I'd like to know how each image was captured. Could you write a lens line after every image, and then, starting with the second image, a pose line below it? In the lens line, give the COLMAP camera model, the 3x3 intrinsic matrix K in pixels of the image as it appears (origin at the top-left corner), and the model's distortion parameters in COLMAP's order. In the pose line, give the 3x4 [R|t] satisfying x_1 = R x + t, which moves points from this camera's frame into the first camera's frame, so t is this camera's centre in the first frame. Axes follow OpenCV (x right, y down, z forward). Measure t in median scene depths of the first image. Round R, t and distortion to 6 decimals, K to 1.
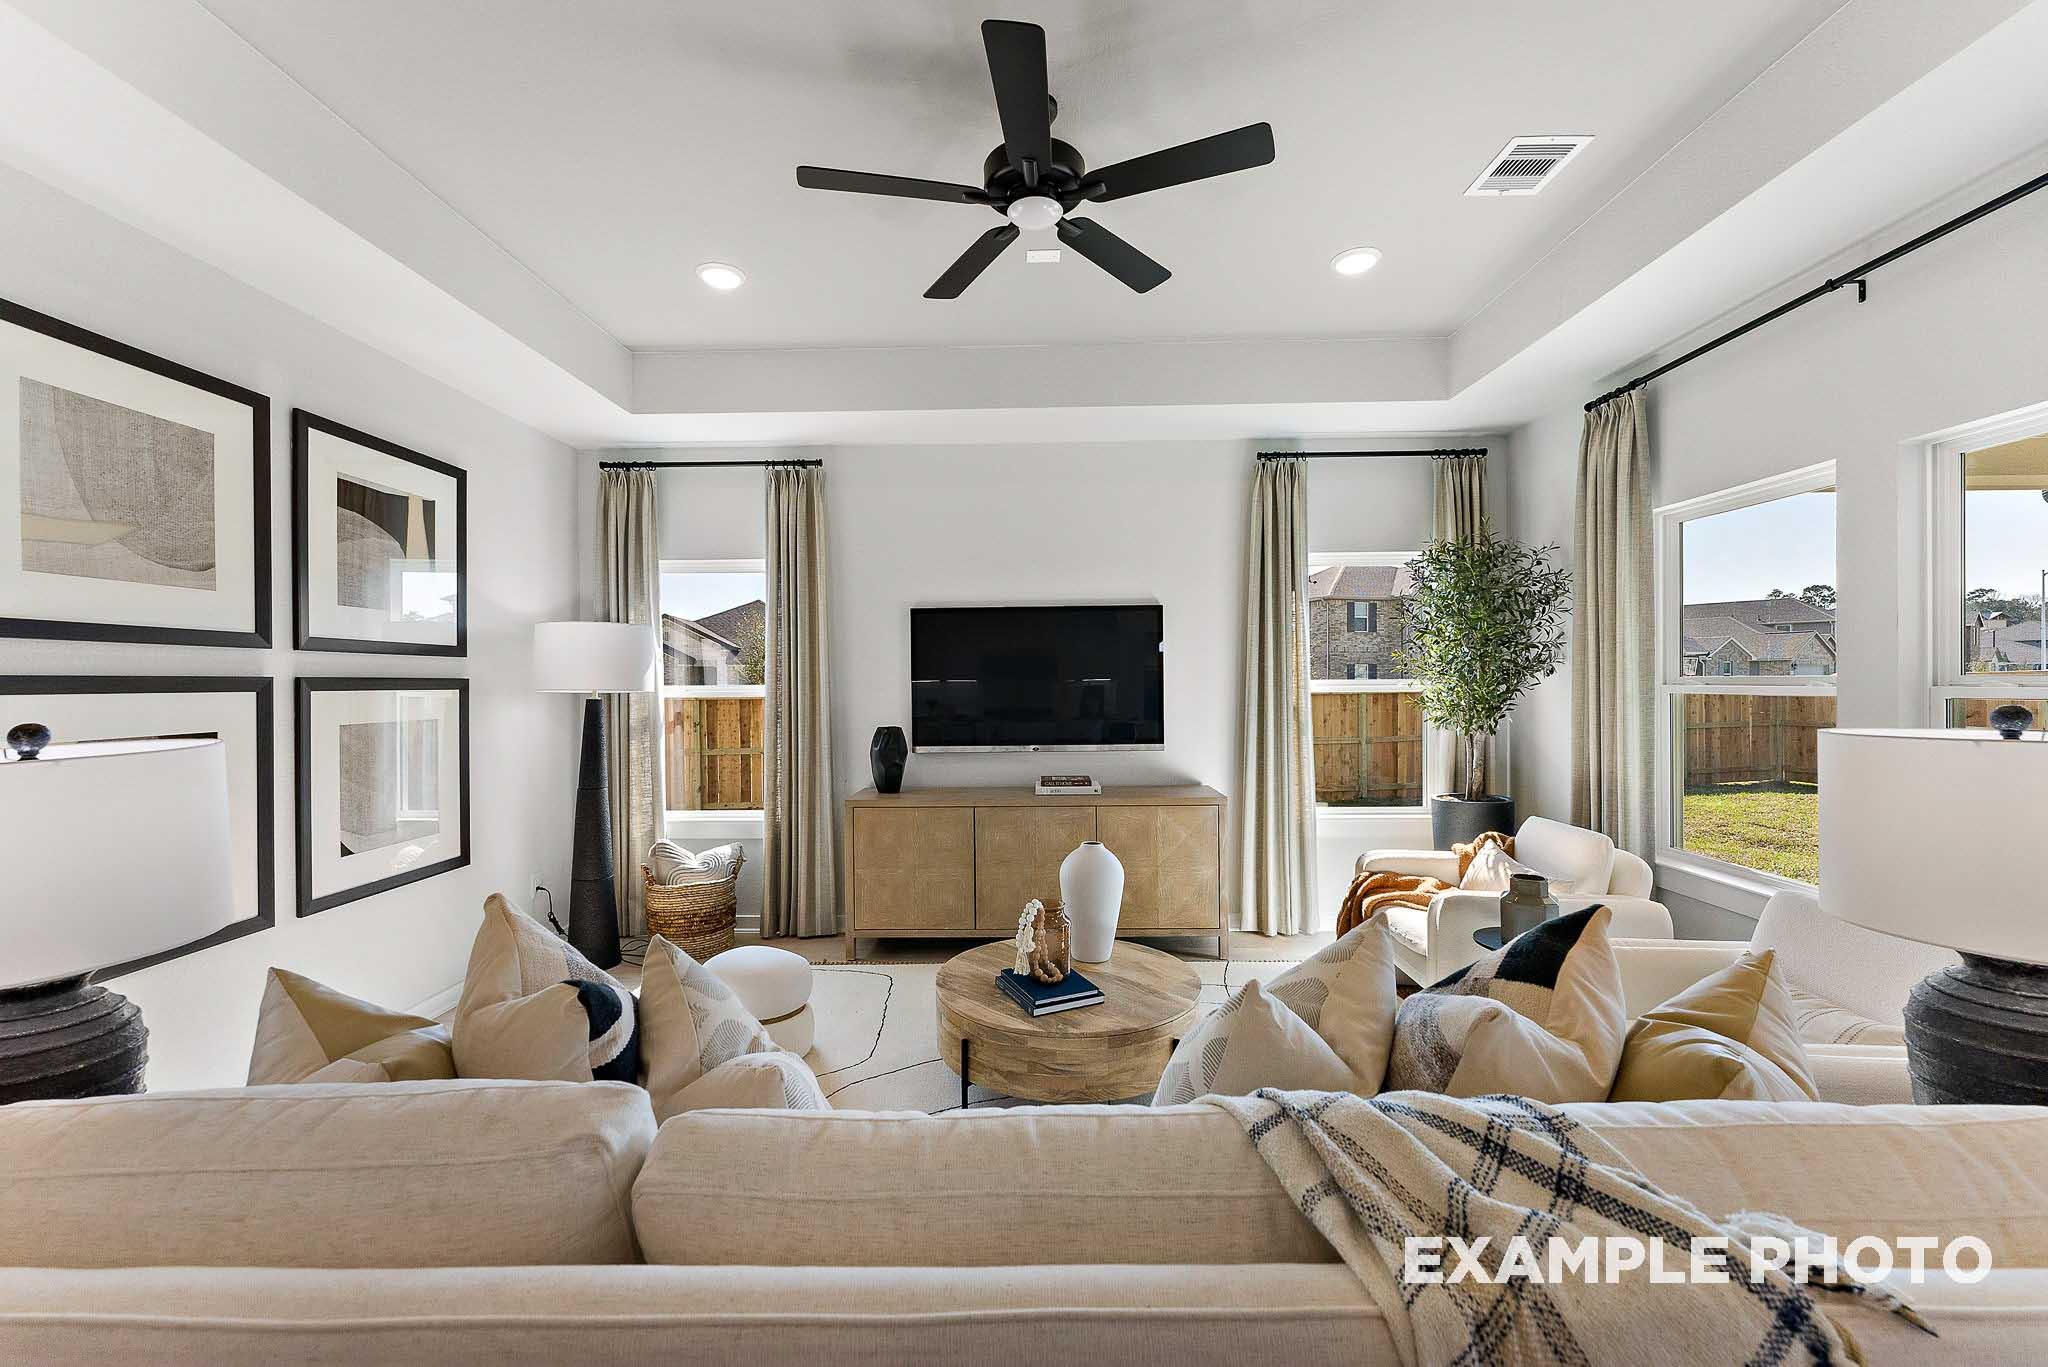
lens RADIAL K [[822.1, 0, 1026.0], [0, 822.1, 689.1], [0, 0, 1]] dist [-0.000339, -0.000429]
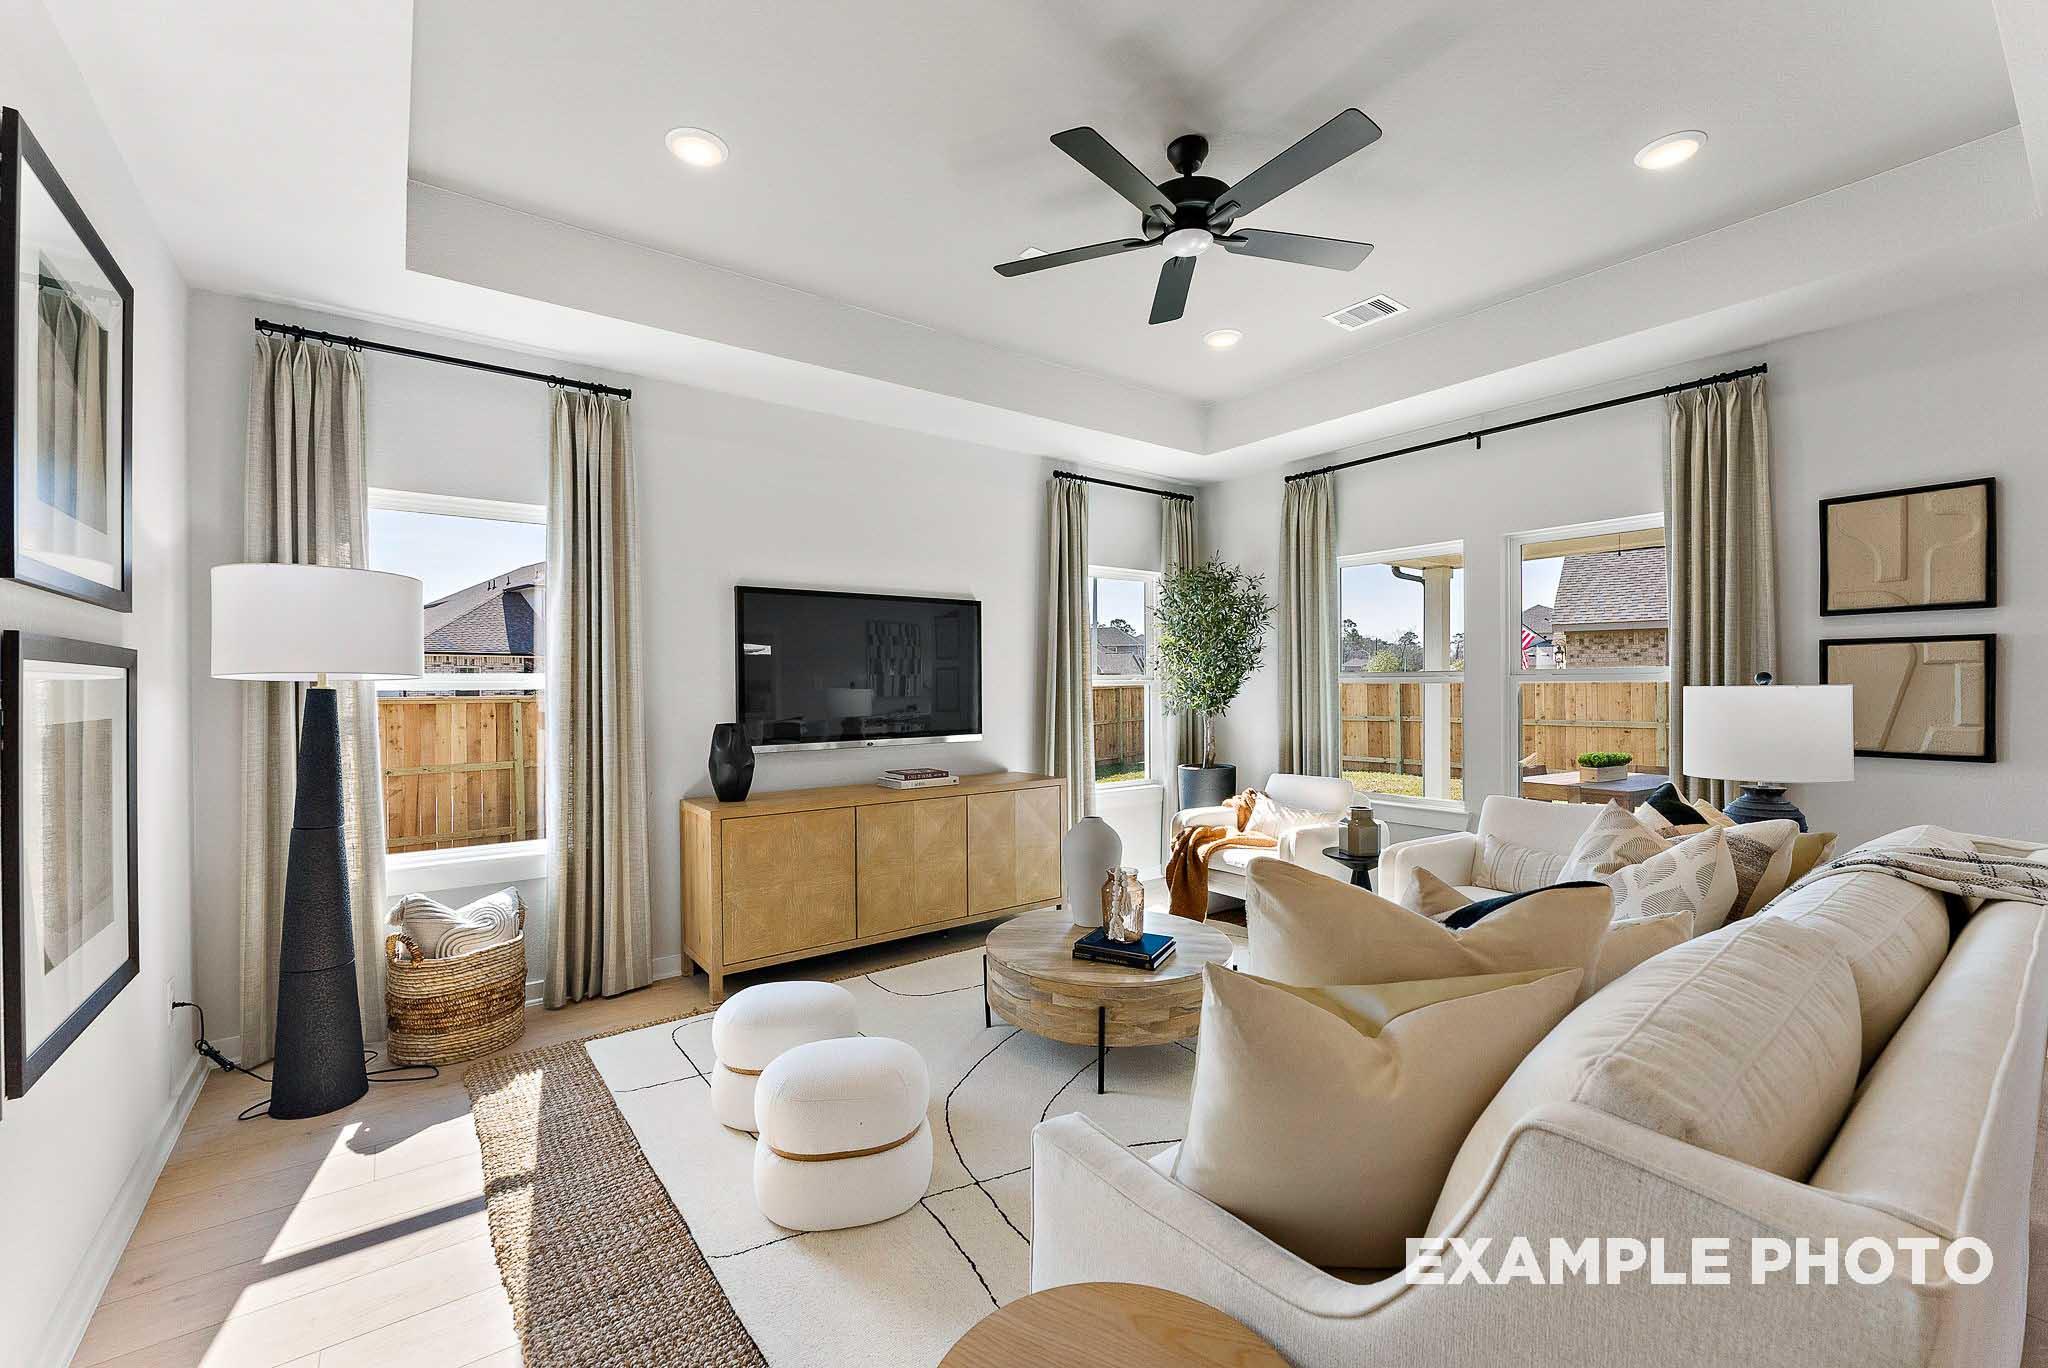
lens RADIAL K [[841.5, 0, 1026.3], [0, 841.5, 696.2], [0, 0, 1]] dist [-0.003209, -0.000384]
pose [[0.787023, -0.004446, 0.616908, -0.470330], [0.005789, 0.999983, -0.000179, 0.019815], [-0.616897, 0.003712, 0.787035, 0.130056]]
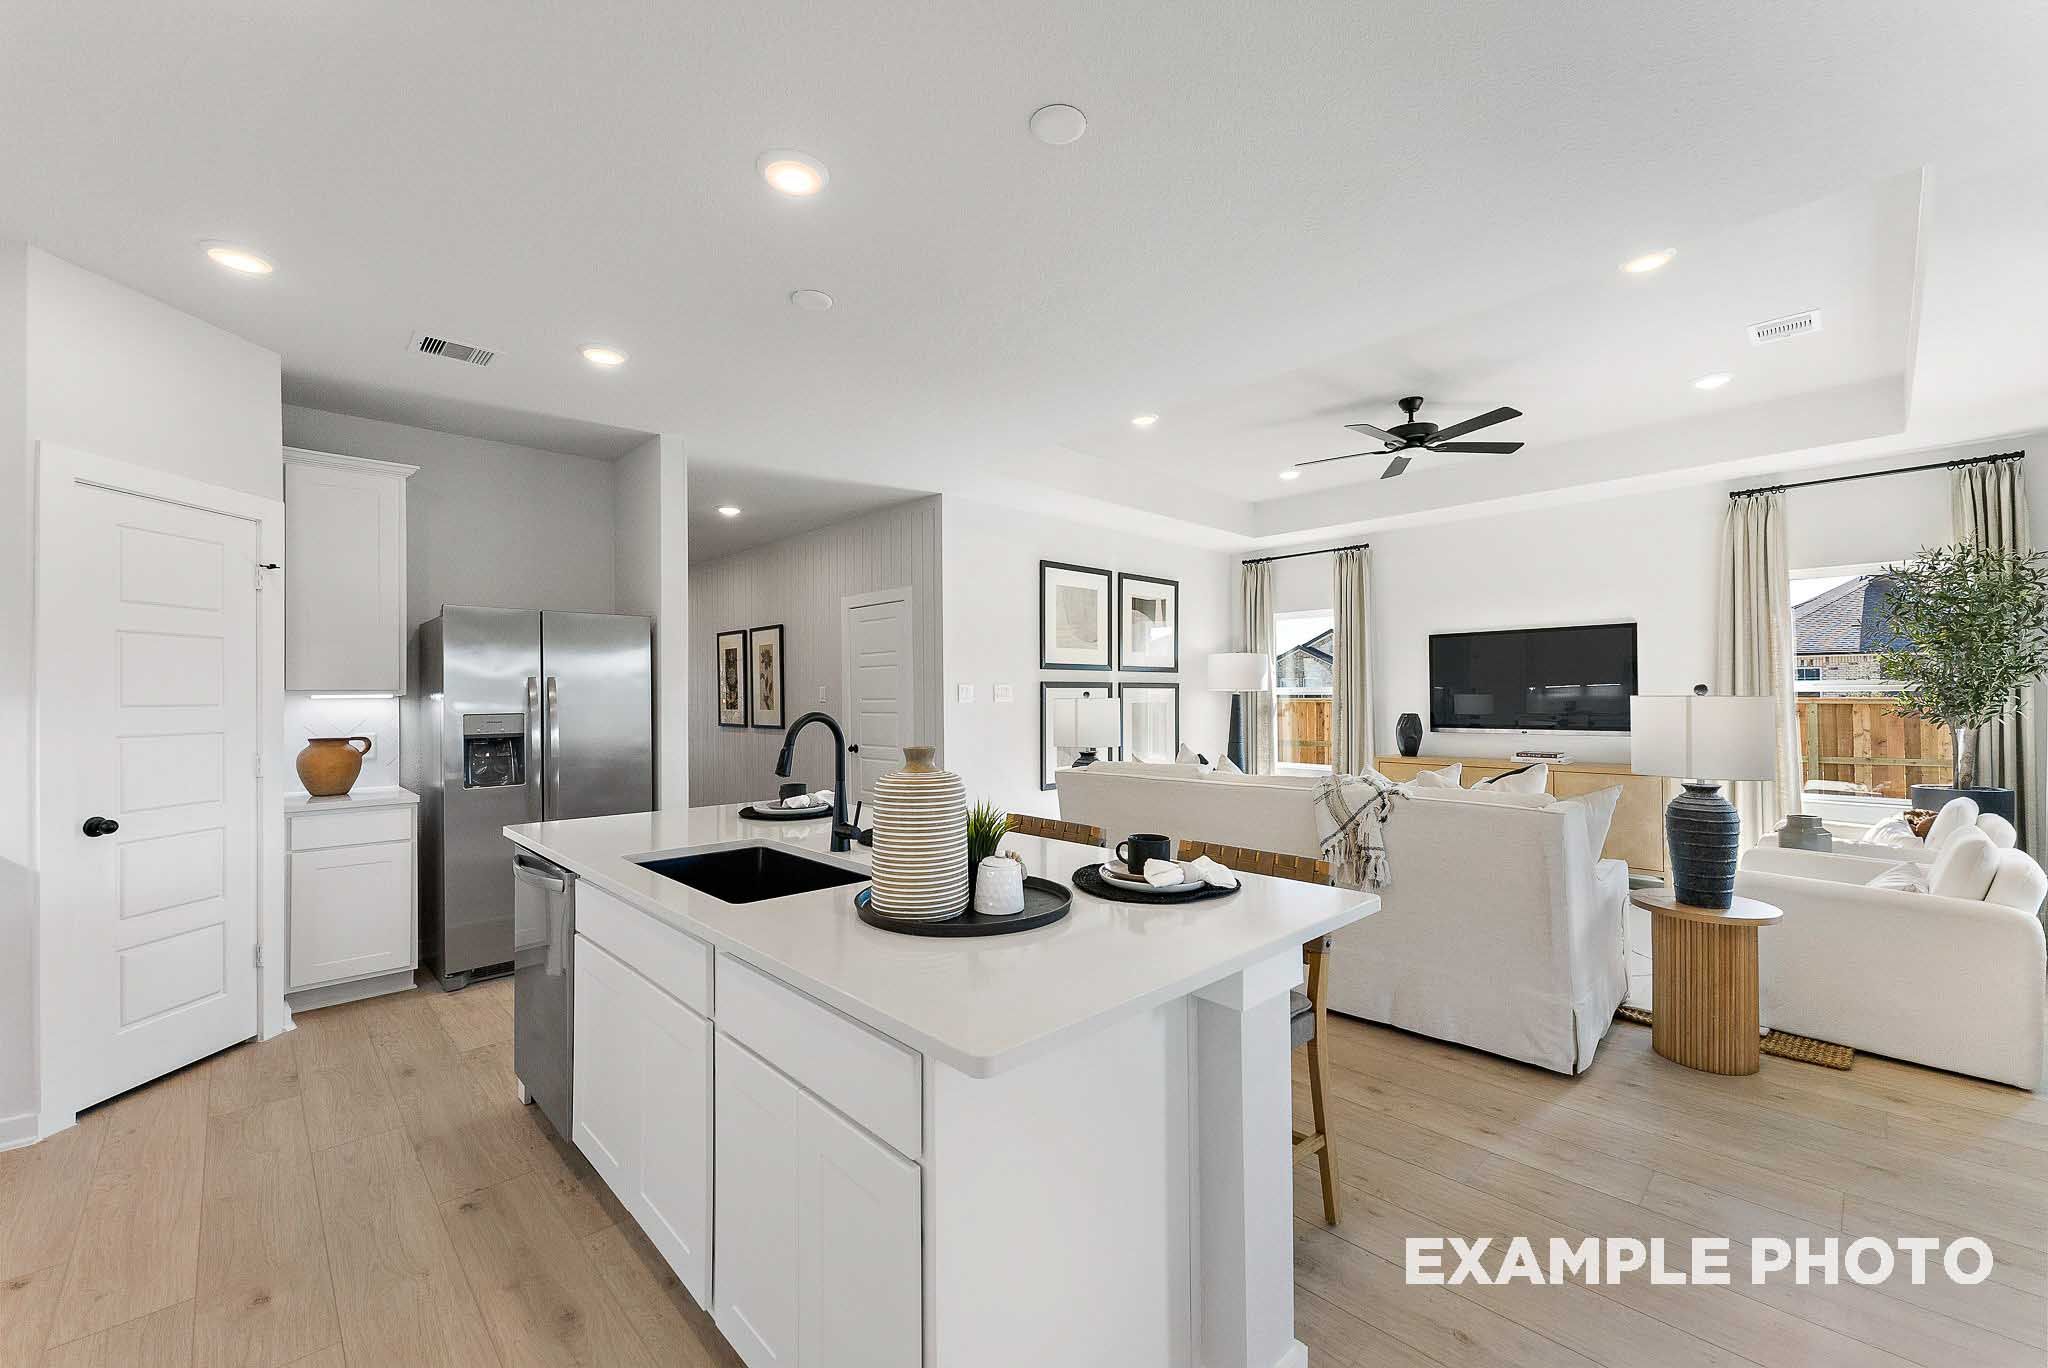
lens RADIAL K [[822.1, 0, 1026.0], [0, 822.1, 689.6], [0, 0, 1]] dist [-0.000339, -0.000429]
pose [[0.707304, -0.001436, -0.706908, 0.417249], [-0.007154, 0.999932, -0.009190, 0.020706], [0.706873, 0.011558, 0.707246, -0.598823]]
